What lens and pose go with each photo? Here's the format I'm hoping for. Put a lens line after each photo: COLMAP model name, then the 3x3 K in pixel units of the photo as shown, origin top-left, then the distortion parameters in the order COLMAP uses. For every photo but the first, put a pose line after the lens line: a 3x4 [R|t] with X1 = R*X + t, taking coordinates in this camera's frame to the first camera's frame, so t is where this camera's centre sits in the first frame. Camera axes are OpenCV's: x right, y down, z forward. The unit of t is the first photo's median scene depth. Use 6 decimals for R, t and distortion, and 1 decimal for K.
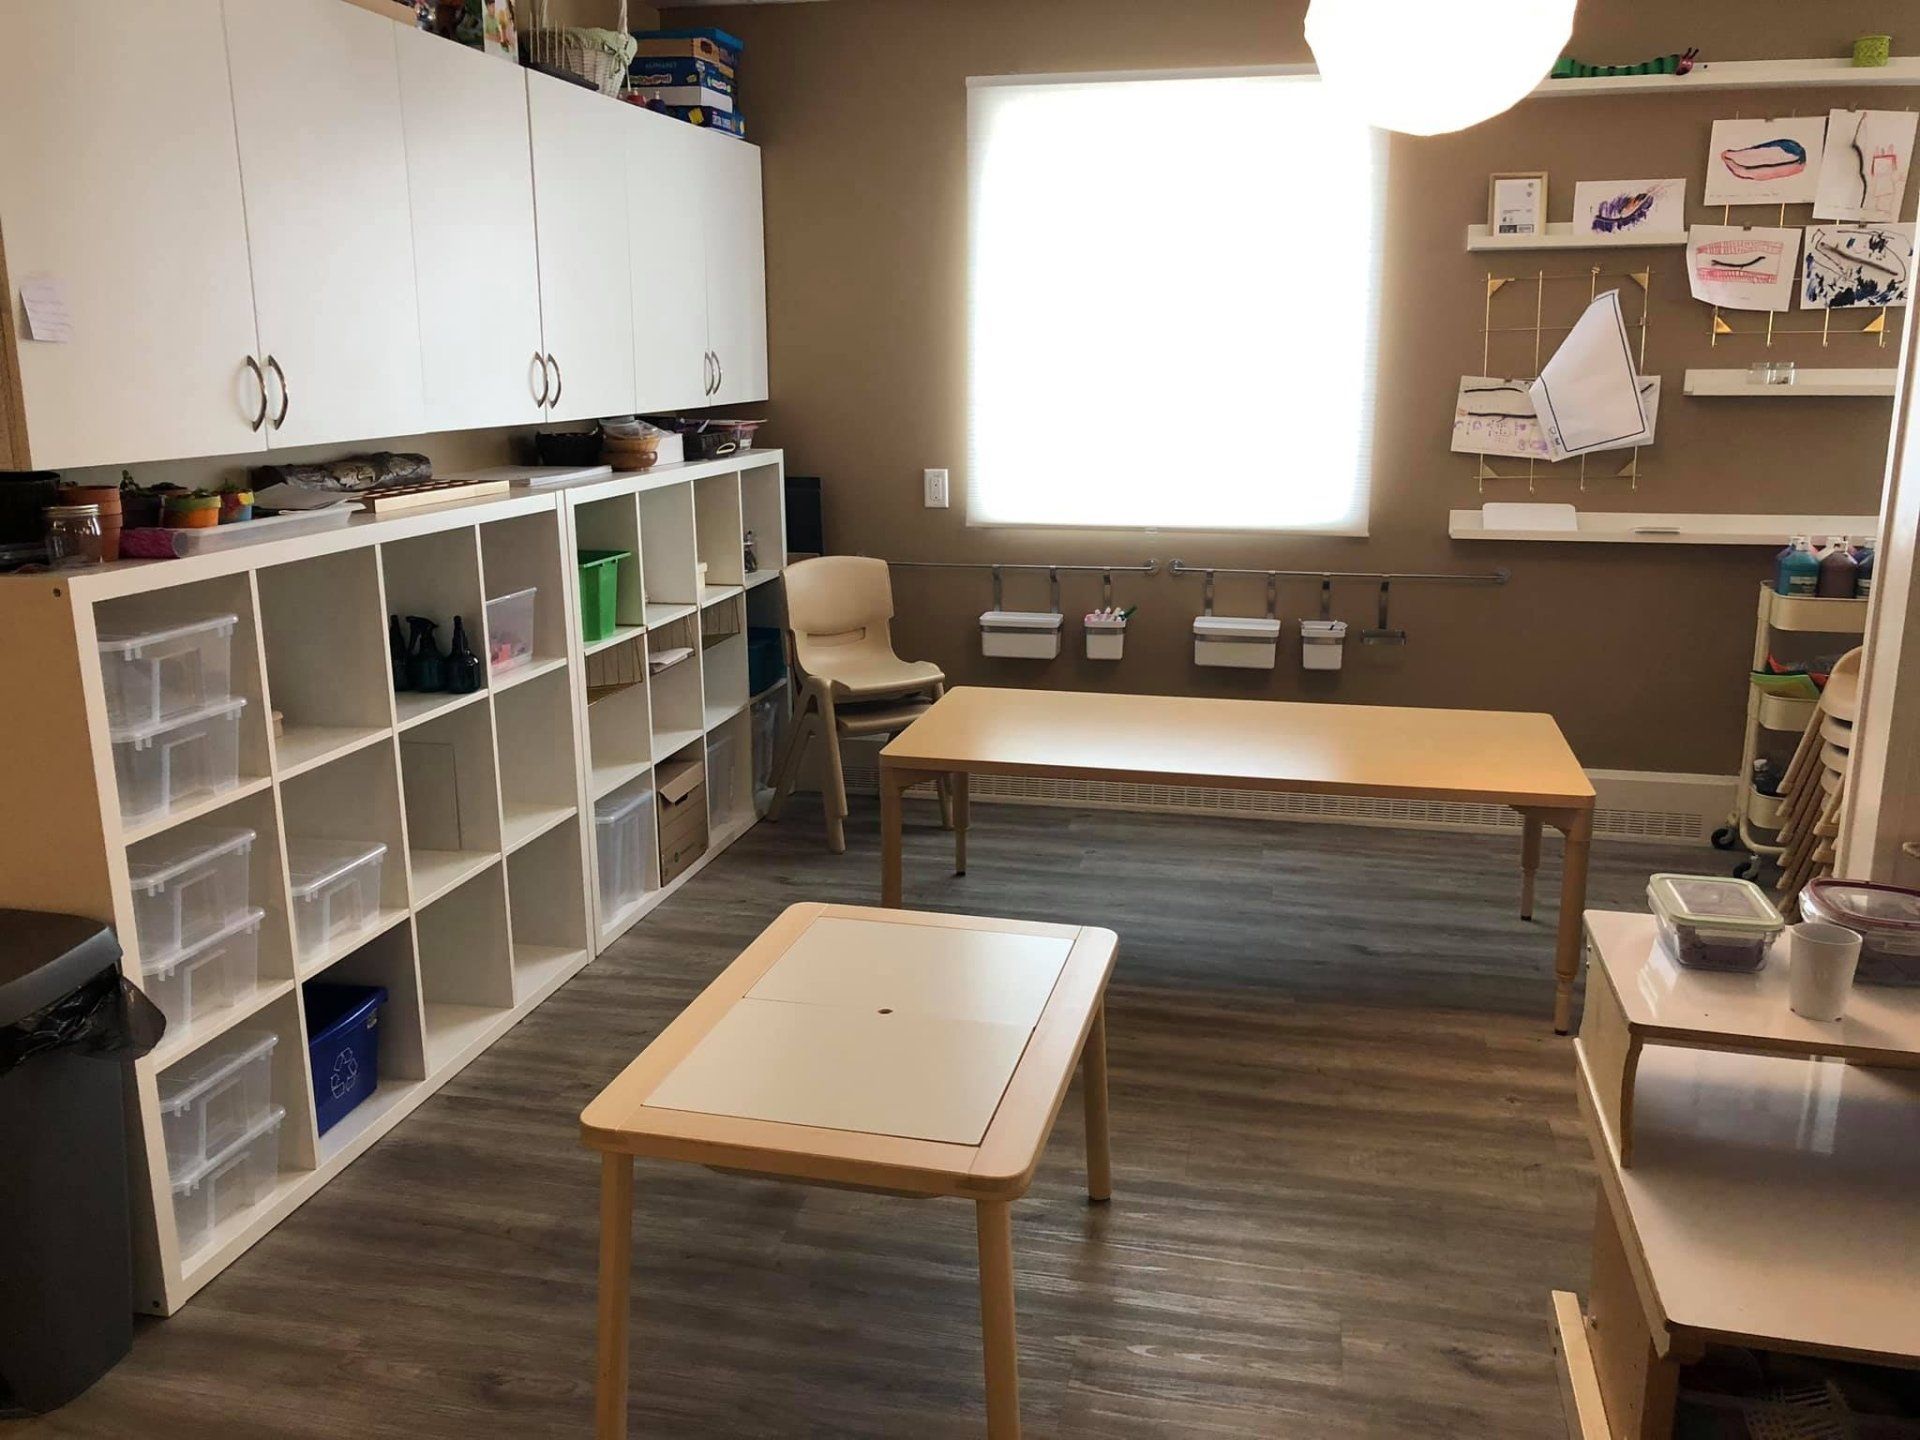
lens RADIAL K [[1560.3, 0, 961.2], [0, 1560.3, 712.0], [0, 0, 1]] dist [0.026728, -0.012466]
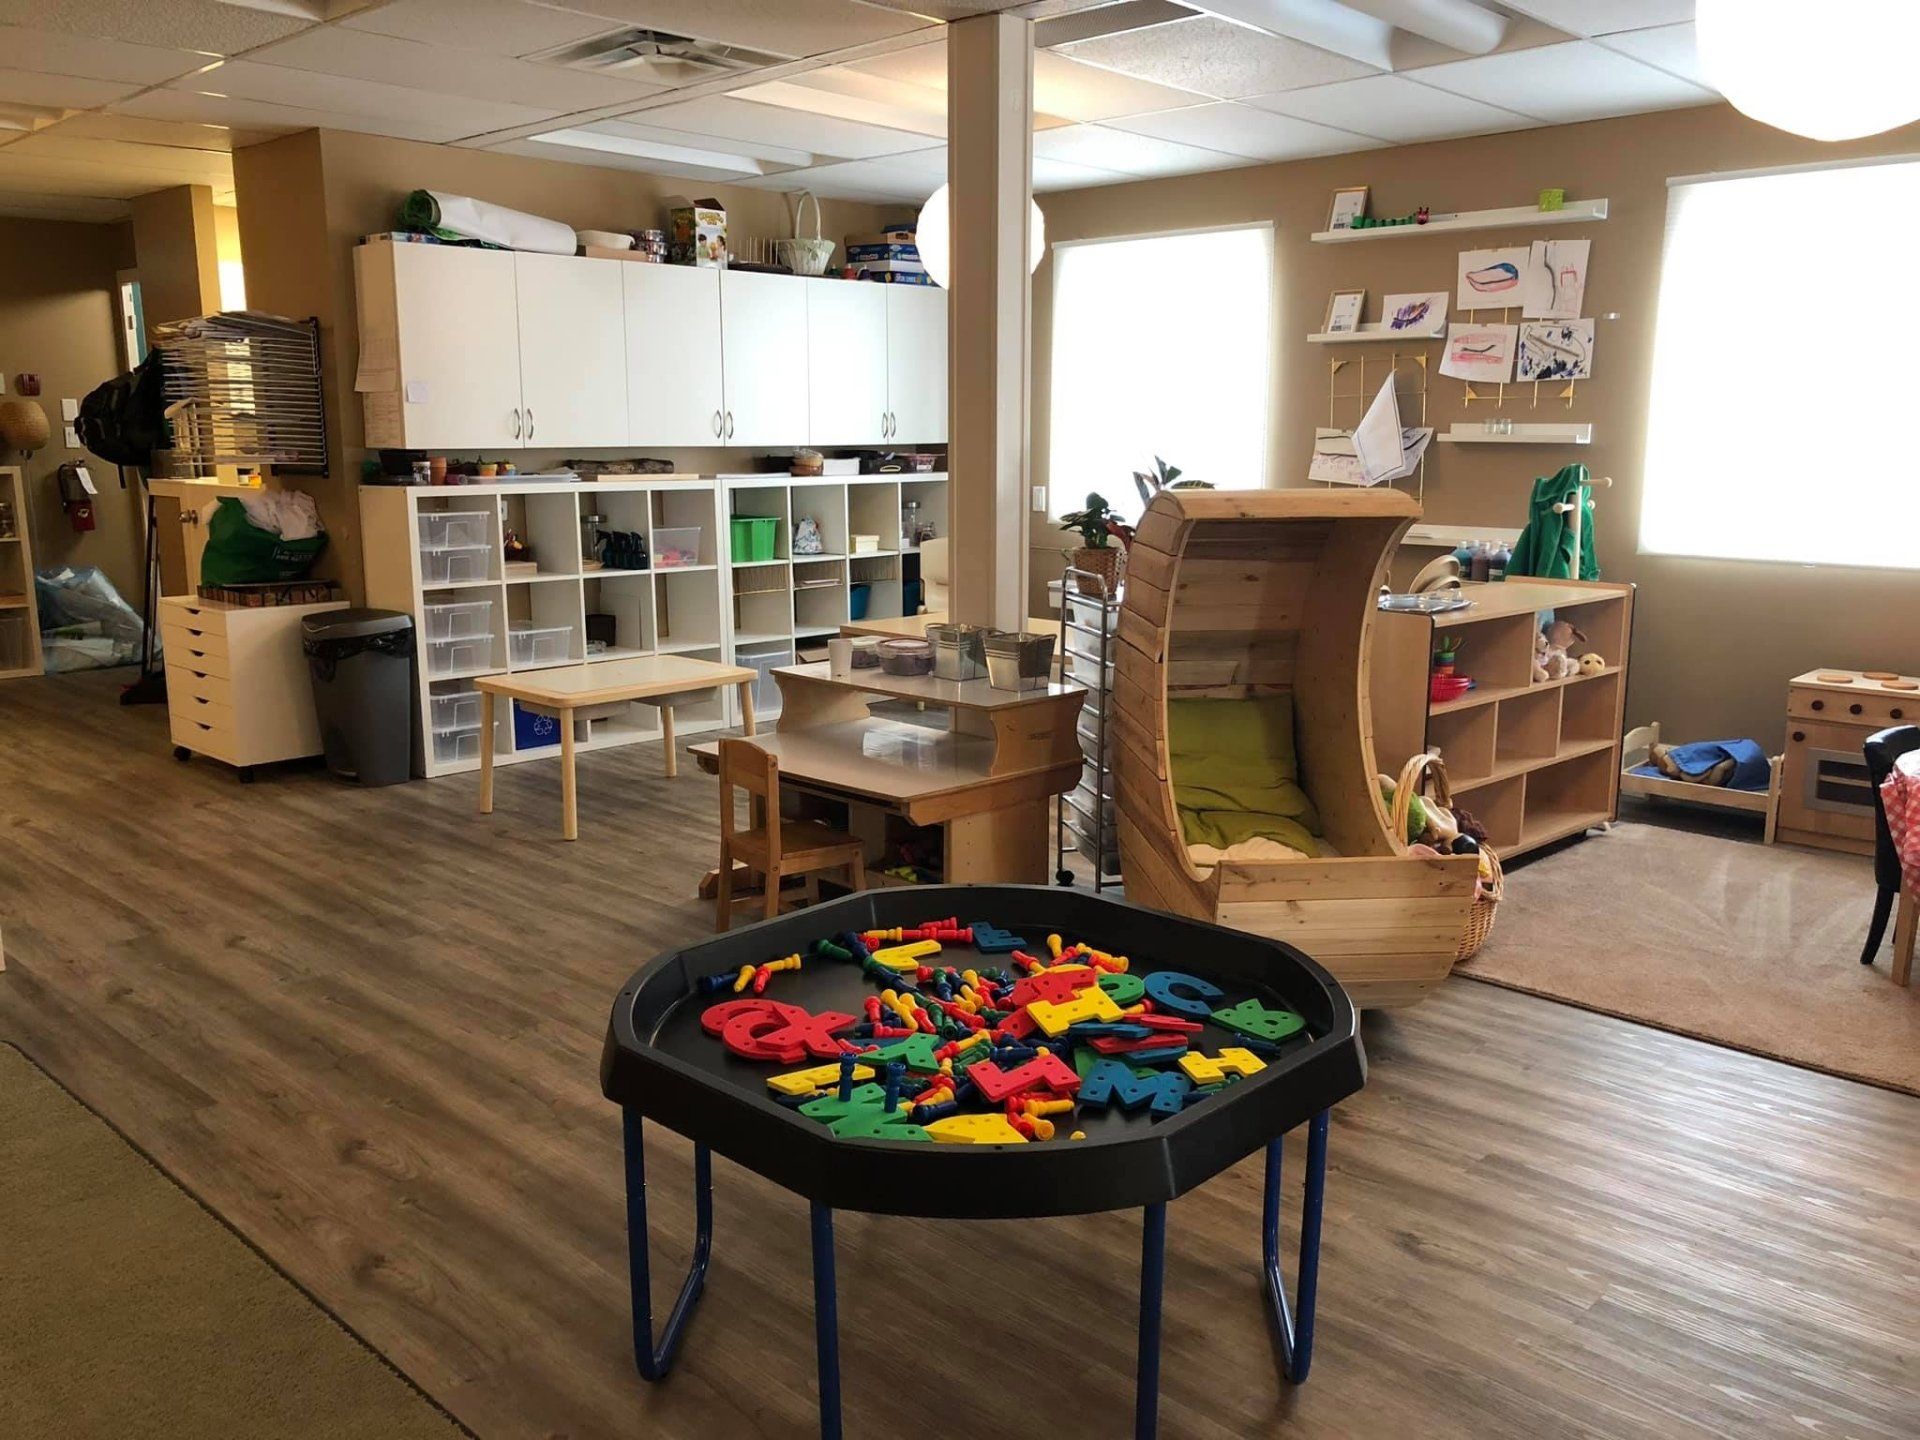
lens RADIAL K [[1560.3, 0, 965.2], [0, 1560.3, 723.7], [0, 0, 1]] dist [0.026728, -0.012466]
pose [[0.860624, 0.099615, -0.499403, 0.845666], [-0.118703, 0.992908, -0.006510, 0.114960], [0.495213, 0.064883, 0.866346, -0.436195]]
